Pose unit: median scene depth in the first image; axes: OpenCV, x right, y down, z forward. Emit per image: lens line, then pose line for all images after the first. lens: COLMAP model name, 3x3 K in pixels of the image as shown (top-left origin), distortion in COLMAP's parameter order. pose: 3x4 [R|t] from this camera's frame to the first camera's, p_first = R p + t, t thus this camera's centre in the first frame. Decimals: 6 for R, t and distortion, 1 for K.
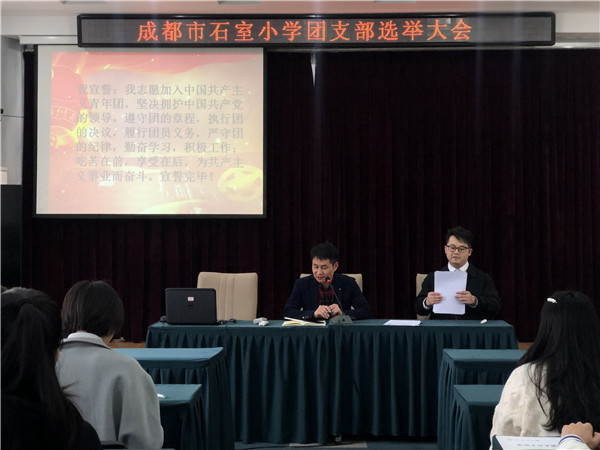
lens RADIAL K [[906.1, 0, 300.0], [0, 906.1, 225.0], [0, 0, 1]] dist [0.091602, -0.153874]
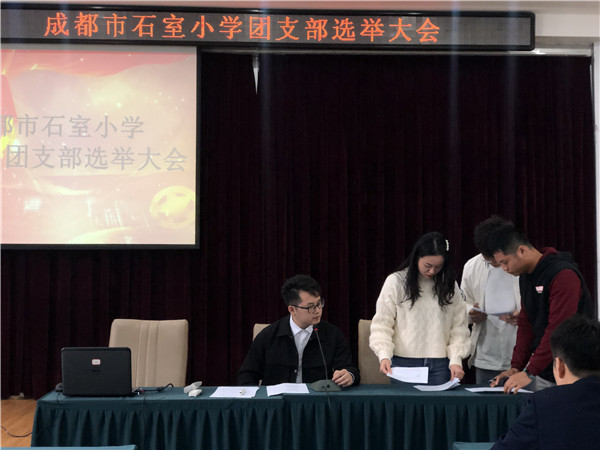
lens RADIAL K [[906.1, 0, 300.0], [0, 906.1, 225.0], [0, 0, 1]] dist [0.091602, -0.153874]
pose [[0.997234, 0.004030, 0.074221, -0.006784], [-0.001854, 0.999567, -0.029363, -0.005251], [-0.074307, 0.029144, 0.996809, 0.157987]]
